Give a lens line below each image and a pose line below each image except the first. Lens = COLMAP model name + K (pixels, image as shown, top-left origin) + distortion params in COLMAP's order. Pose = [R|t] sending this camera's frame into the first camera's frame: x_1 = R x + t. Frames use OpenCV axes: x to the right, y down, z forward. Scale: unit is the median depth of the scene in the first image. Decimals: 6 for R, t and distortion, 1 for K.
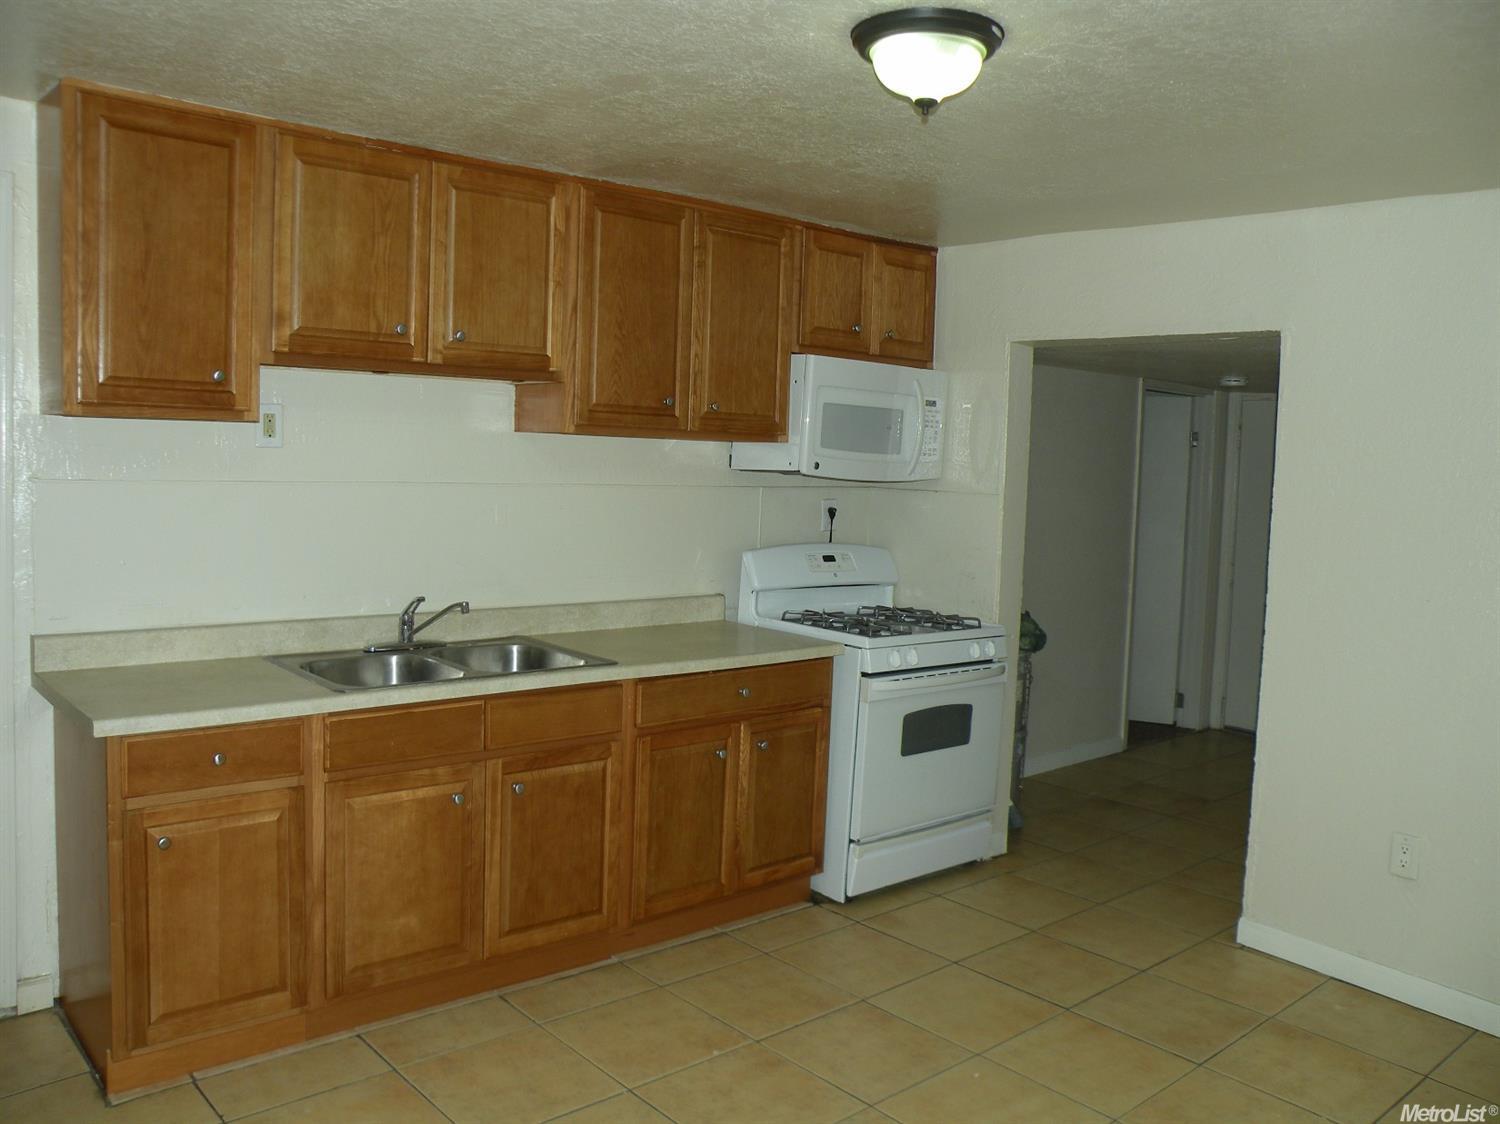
lens RADIAL K [[1204.1, 0, 744.1], [0, 1204.1, 557.0], [0, 0, 1]] dist [-0.164709, 0.155022]
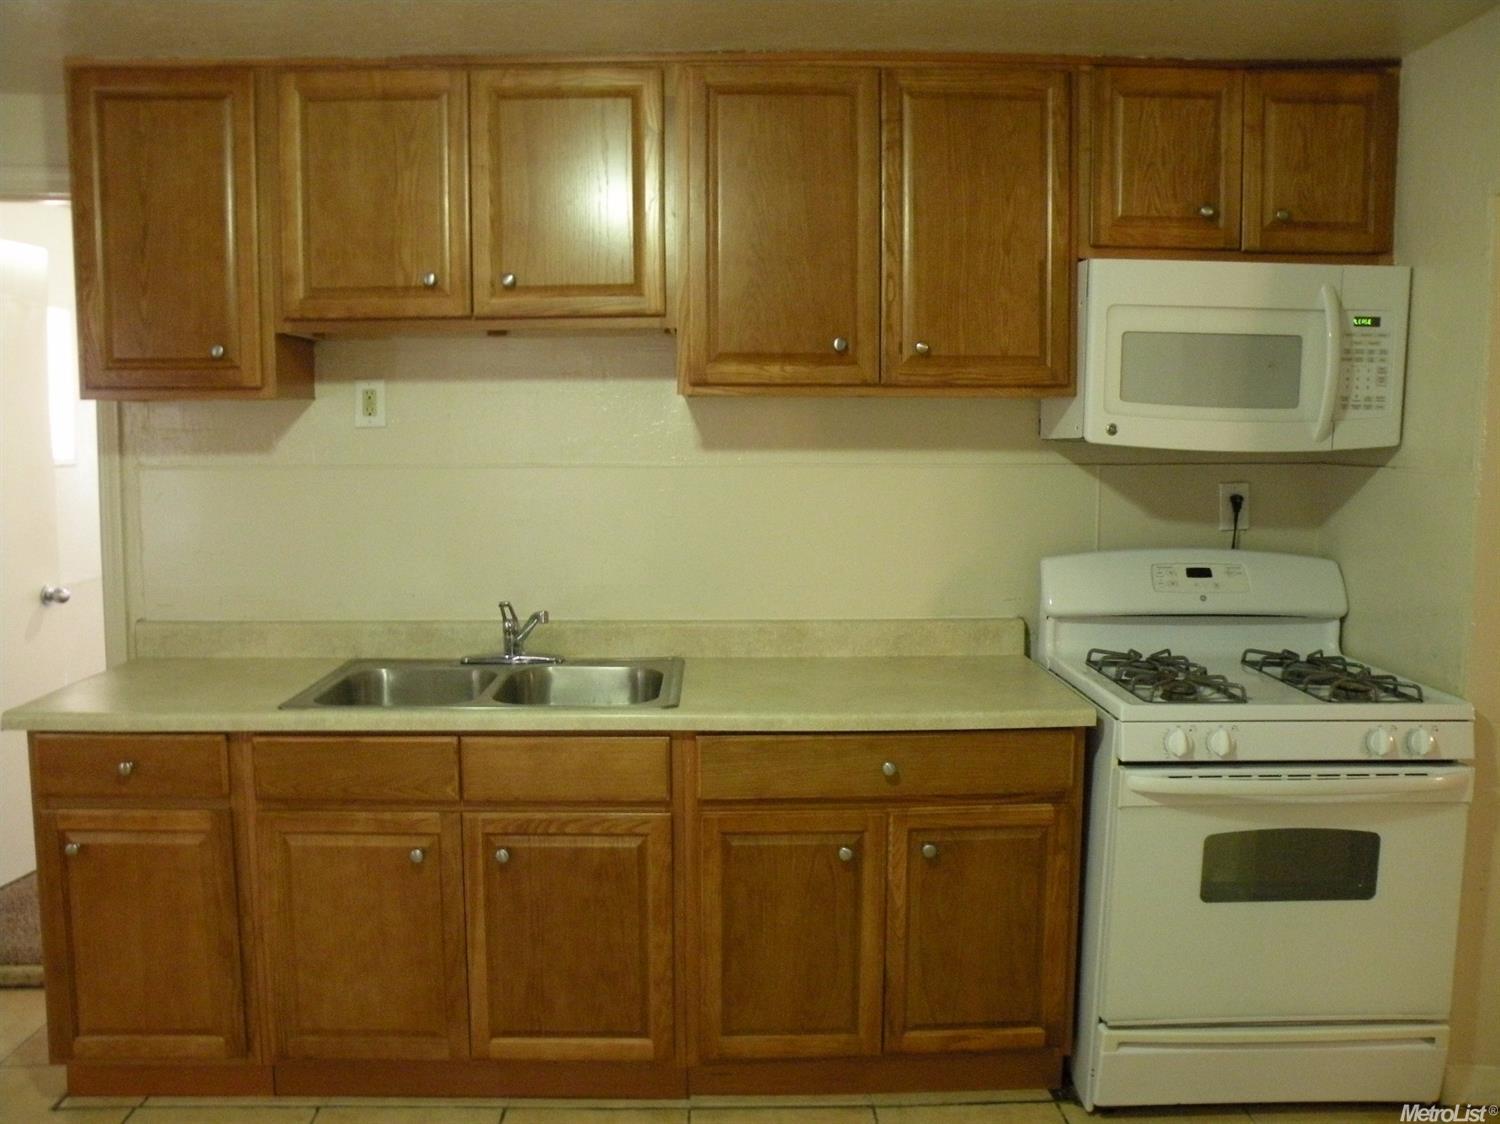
lens RADIAL K [[1205.4, 0, 751.1], [0, 1205.4, 554.7], [0, 0, 1]] dist [-0.157507, 0.144480]
pose [[0.772641, 0.027244, -0.634258, 0.350255], [-0.024593, 0.999613, 0.012978, -0.012732], [0.634367, 0.005571, 0.773012, 0.420383]]
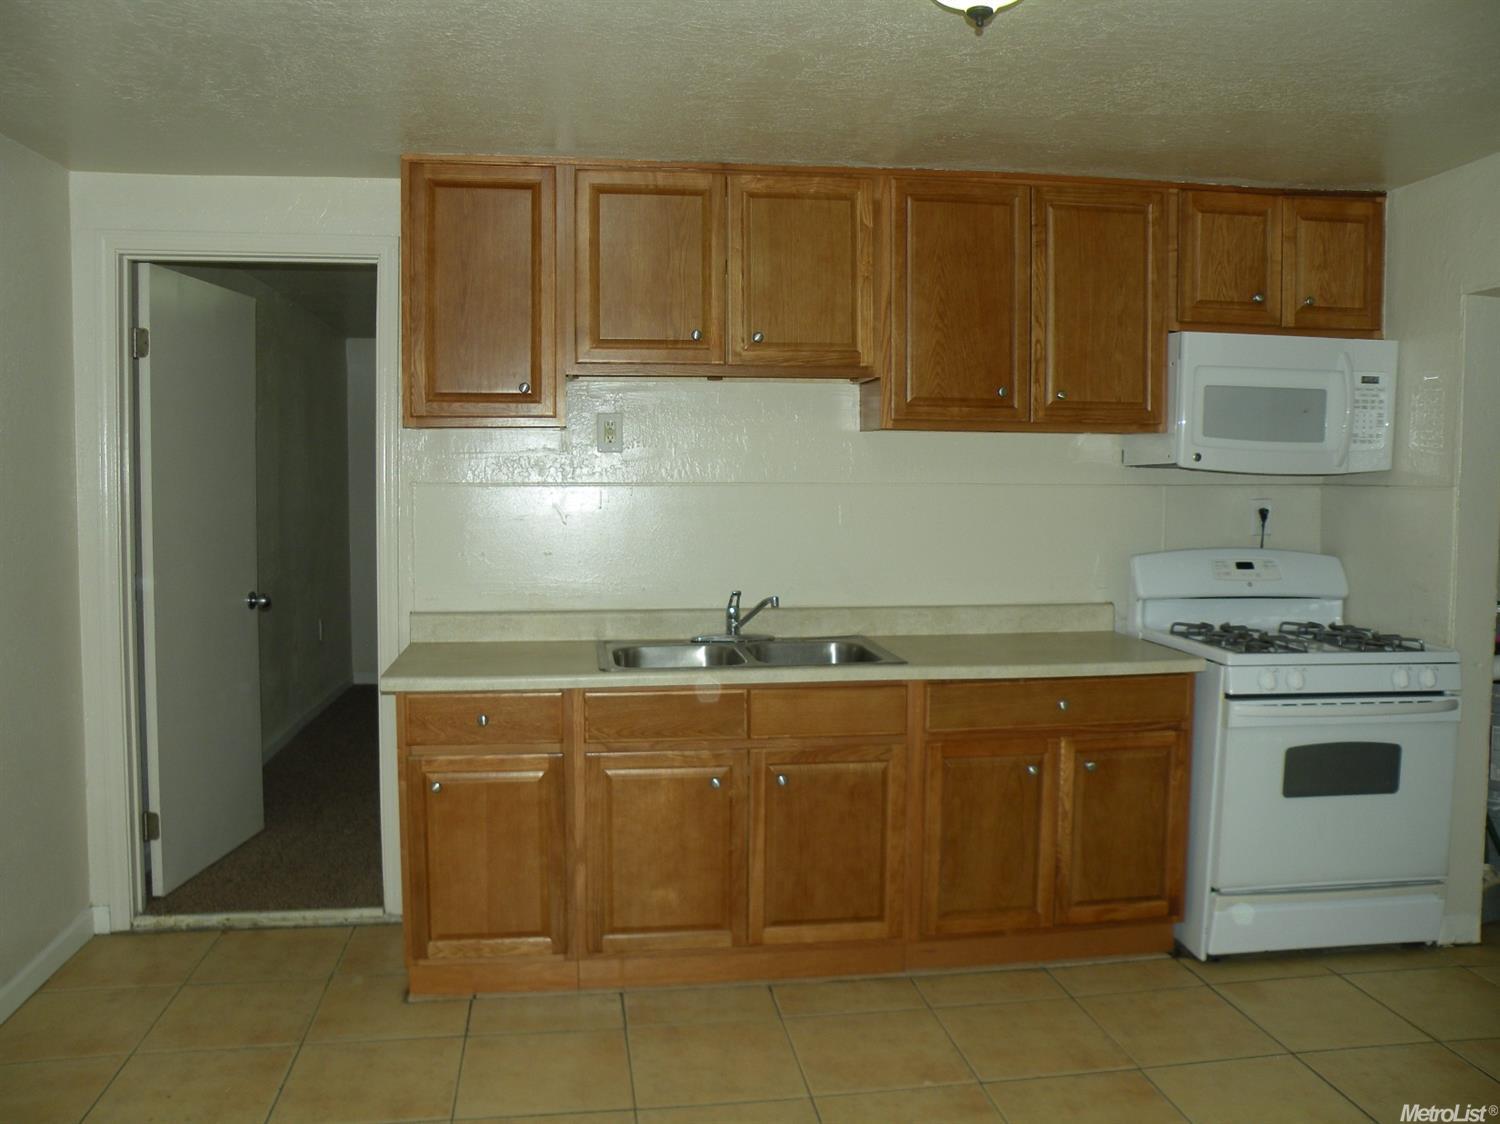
lens RADIAL K [[1205.4, 0, 751.1], [0, 1205.4, 554.7], [0, 0, 1]] dist [-0.157507, 0.144480]
pose [[0.841539, 0.002970, -0.540189, 0.278388], [-0.017806, 0.999594, -0.022243, 0.022795], [0.539903, 0.028337, 0.841250, 0.107941]]
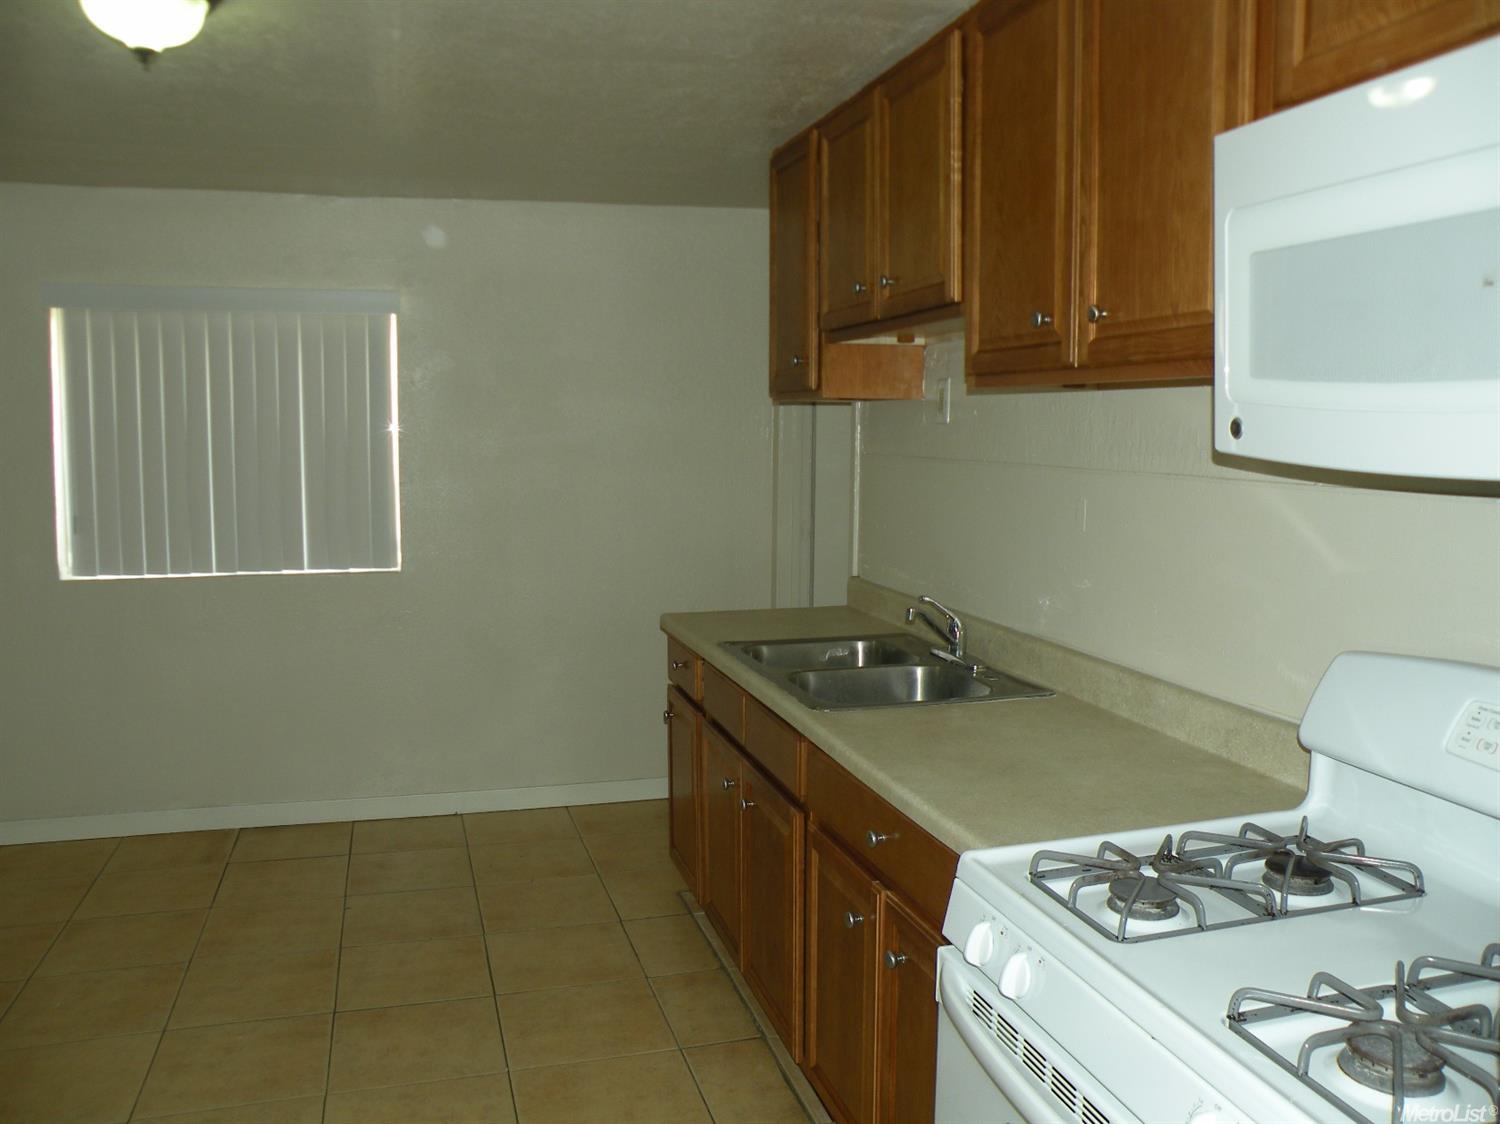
lens RADIAL K [[1205.4, 0, 751.1], [0, 1205.4, 554.7], [0, 0, 1]] dist [-0.157507, 0.144480]
pose [[-0.415280, 0.057861, -0.907852, 0.498063], [-0.090525, 0.990393, 0.104531, -0.067252], [0.905178, 0.125593, -0.406052, 1.117141]]
